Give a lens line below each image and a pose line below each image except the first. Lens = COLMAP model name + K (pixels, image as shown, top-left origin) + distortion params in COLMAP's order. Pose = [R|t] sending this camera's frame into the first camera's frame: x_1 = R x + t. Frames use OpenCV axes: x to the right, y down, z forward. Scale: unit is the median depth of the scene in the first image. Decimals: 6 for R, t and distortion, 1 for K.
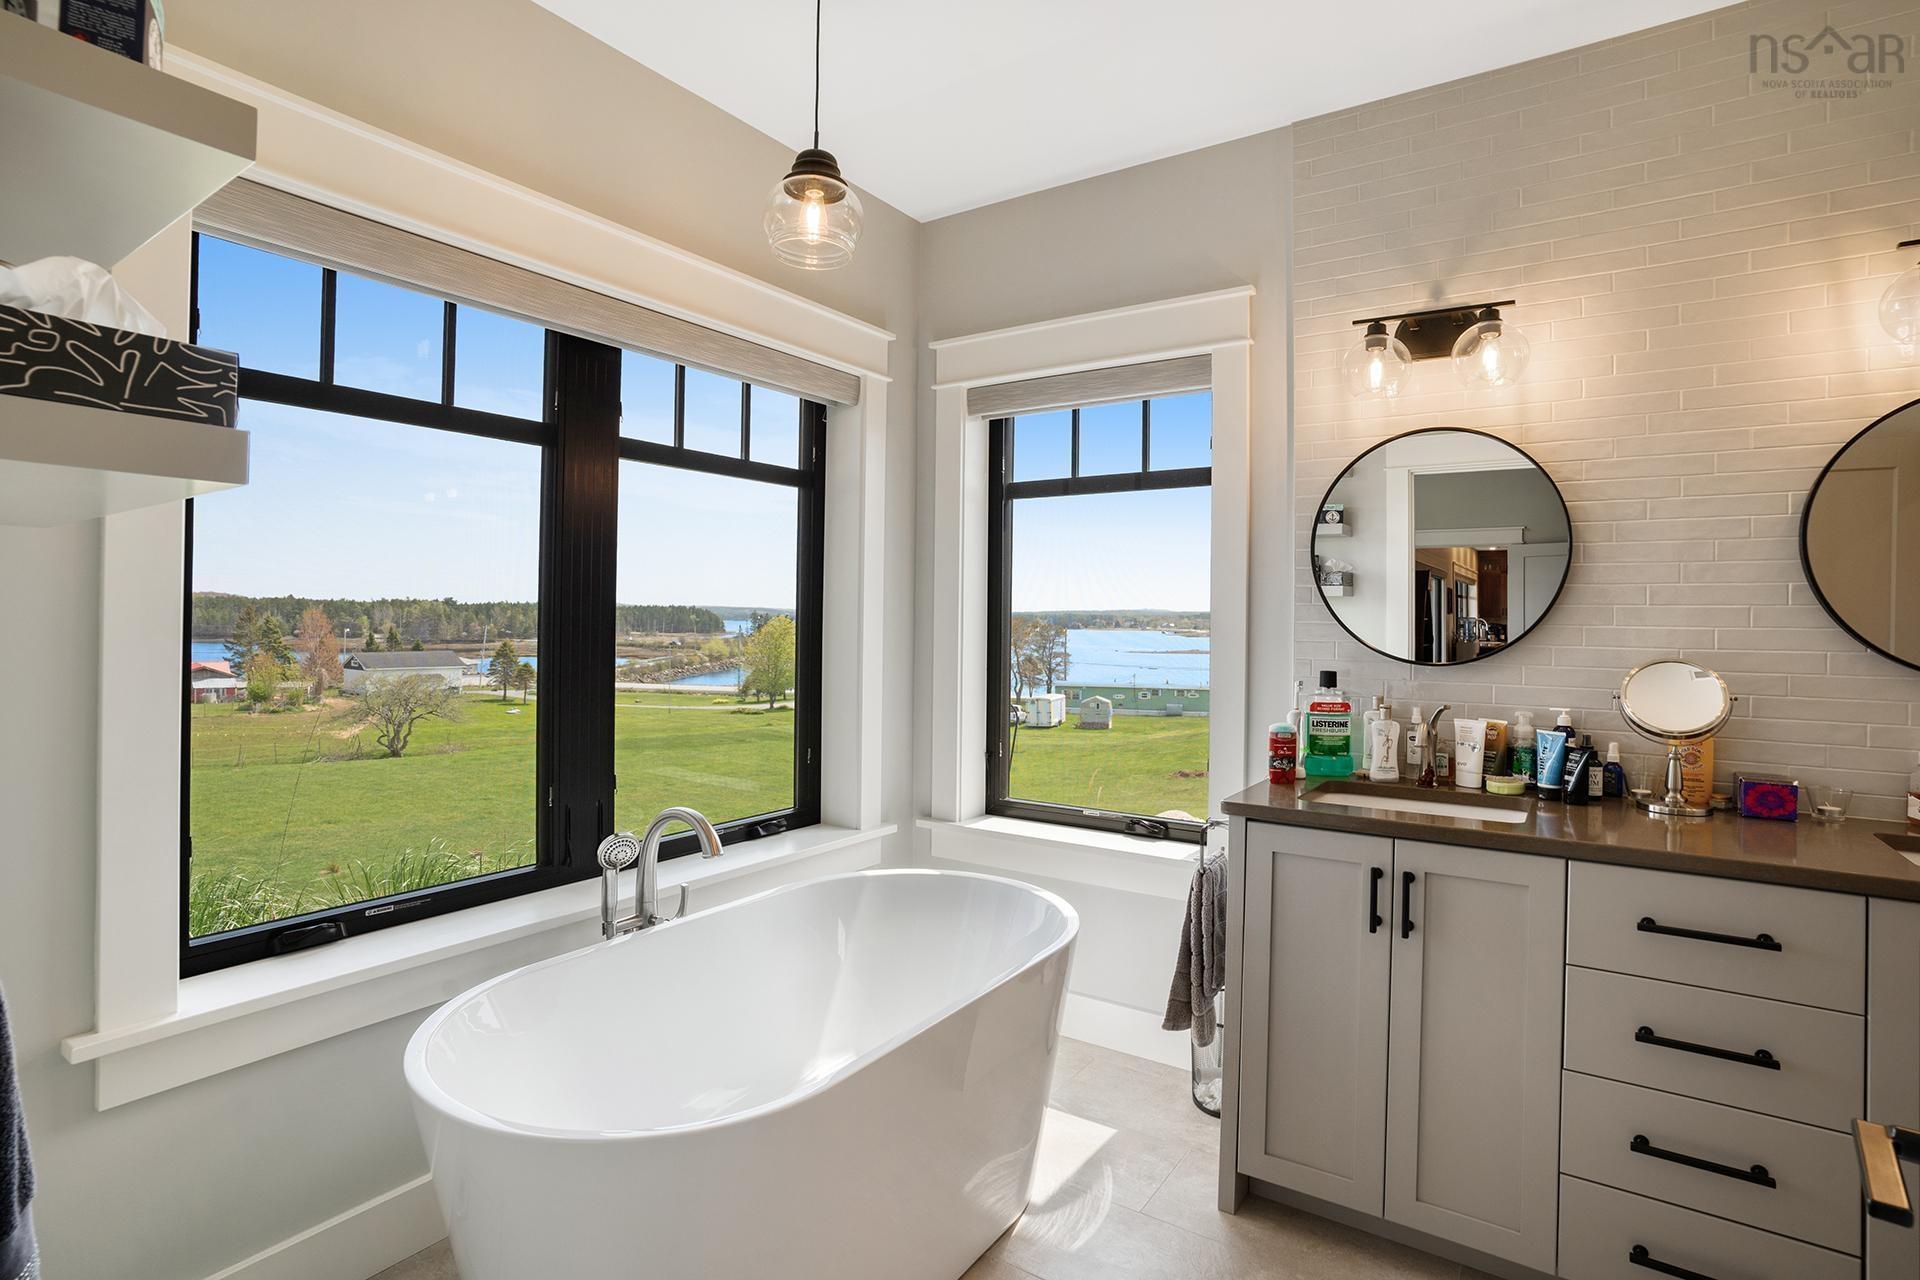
lens RADIAL K [[919.2, 0, 957.5], [0, 919.2, 622.2], [0, 0, 1]] dist [-0.020592, 0.000493]
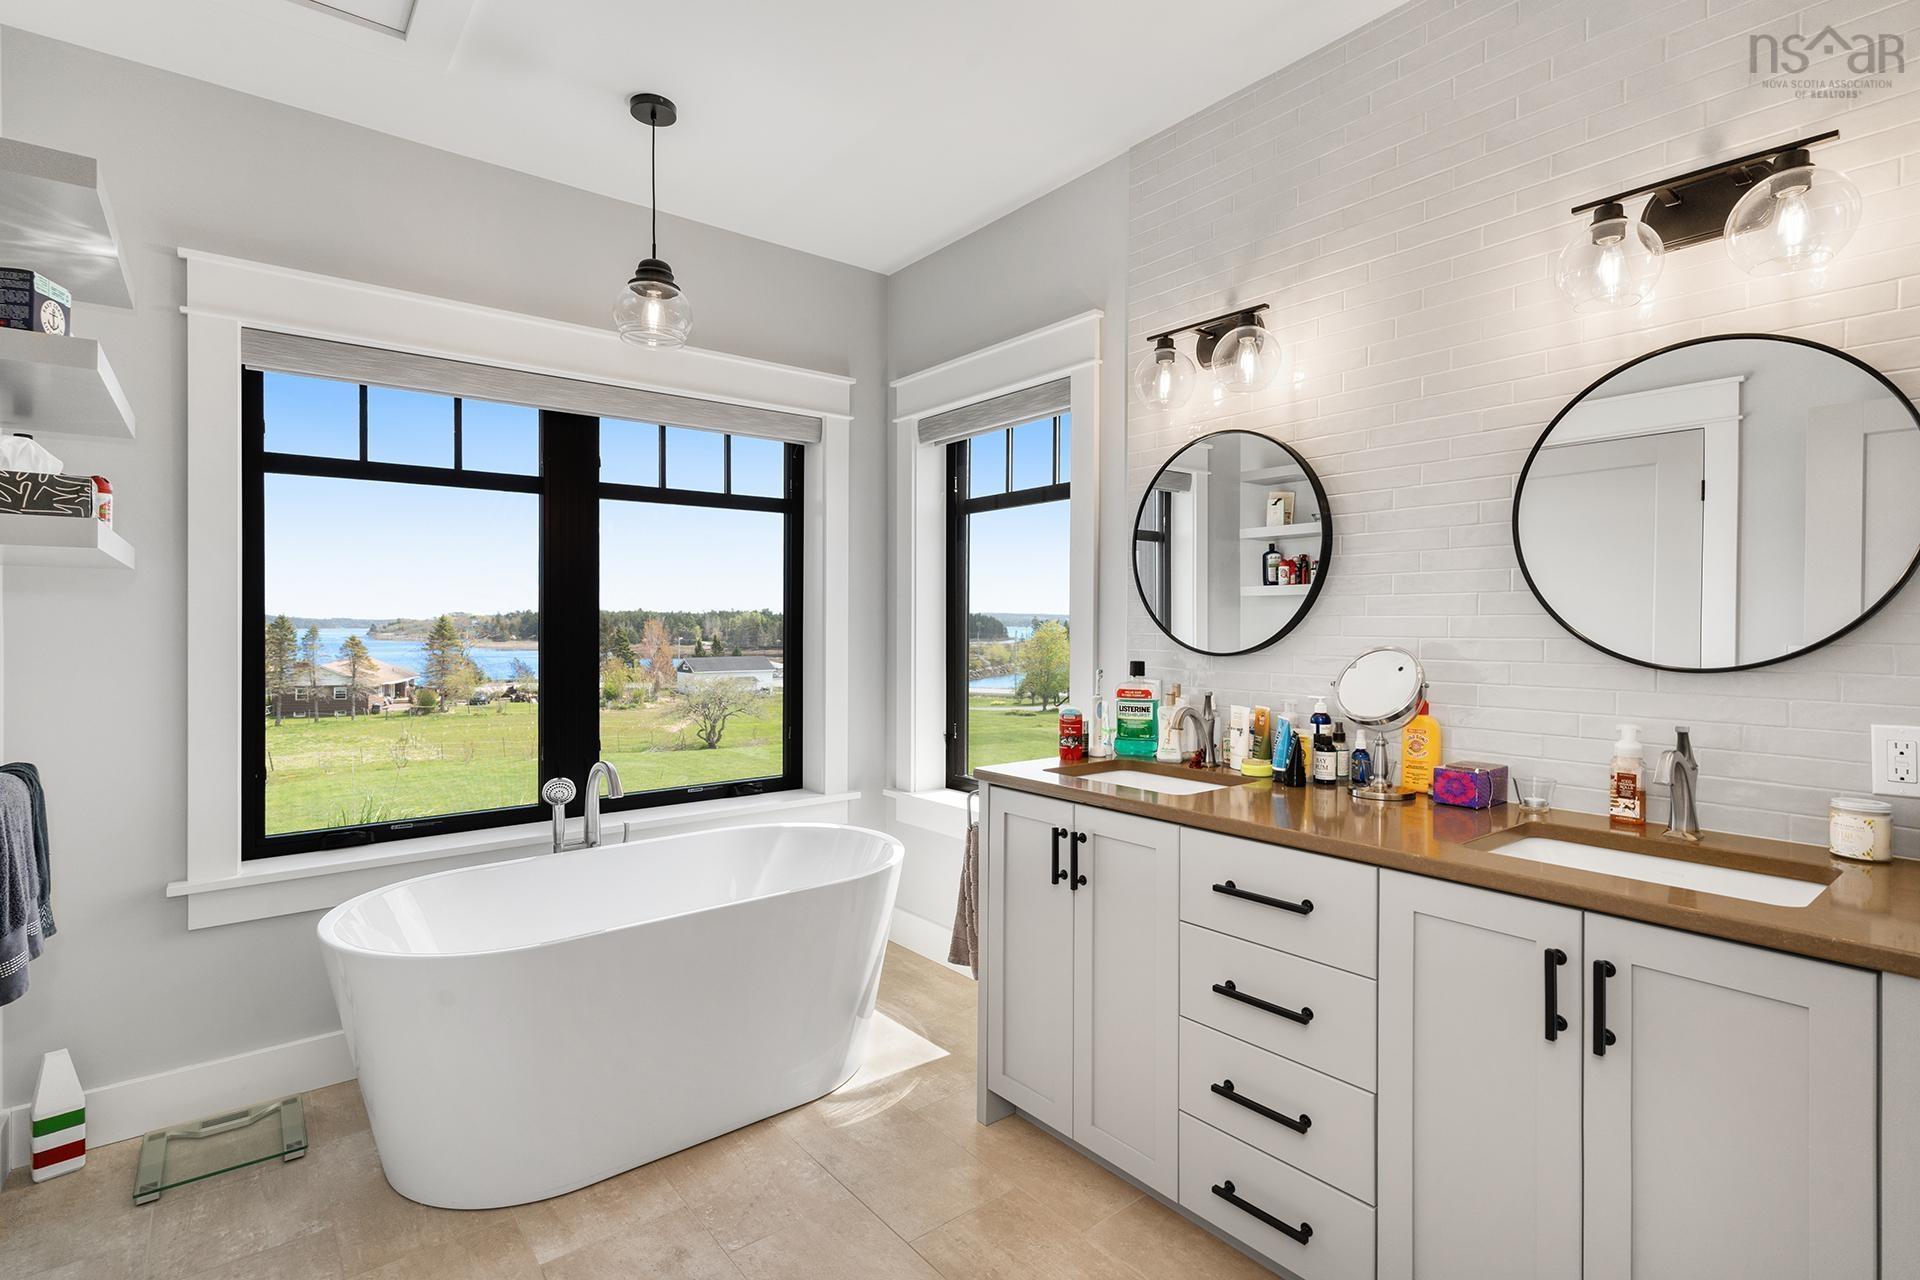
lens RADIAL K [[909.8, 0, 953.7], [0, 909.8, 636.1], [0, 0, 1]] dist [0.102334, -0.050421]
pose [[0.952893, -0.009577, -0.303154, 0.407725], [0.012771, 0.999882, 0.008554, 0.008565], [0.303037, -0.012022, 0.952903, -0.088406]]
